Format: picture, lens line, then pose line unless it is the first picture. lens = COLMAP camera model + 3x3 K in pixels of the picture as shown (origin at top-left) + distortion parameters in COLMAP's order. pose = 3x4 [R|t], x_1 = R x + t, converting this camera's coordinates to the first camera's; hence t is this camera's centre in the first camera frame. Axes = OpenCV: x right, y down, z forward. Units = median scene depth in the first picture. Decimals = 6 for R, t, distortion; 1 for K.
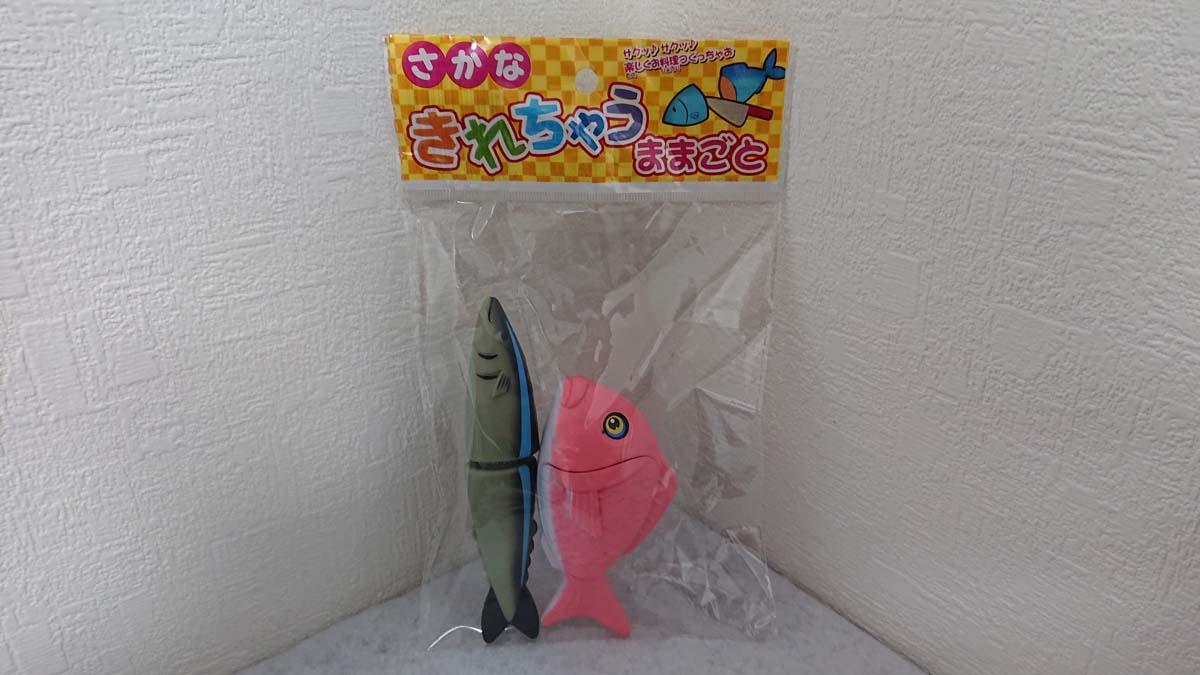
lens RADIAL K [[887.8, 0, 630.9], [0, 887.8, 336.2], [0, 0, 1]] dist [0.099981, -0.197601]
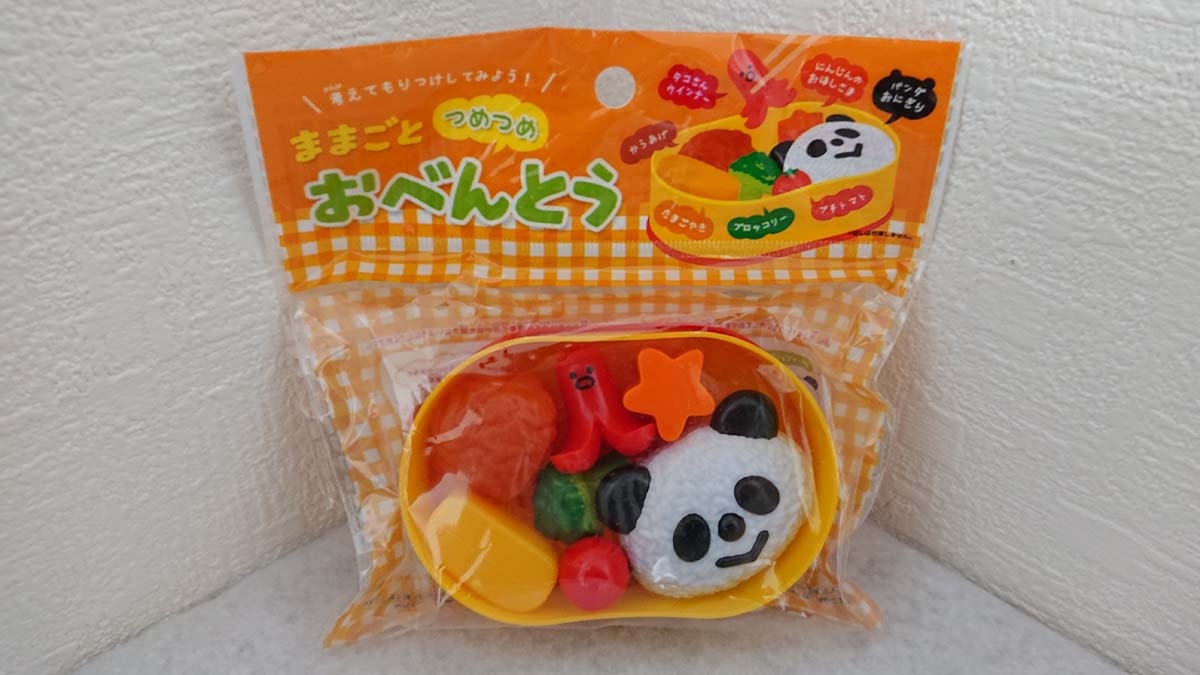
lens RADIAL K [[887.8, 0, 630.9], [0, 887.8, 336.2], [0, 0, 1]] dist [0.099981, -0.197601]
pose [[0.993847, -0.041680, 0.102624, -0.053819], [0.025152, 0.987218, 0.157378, 0.049483], [-0.107871, -0.153829, 0.982192, 0.488599]]
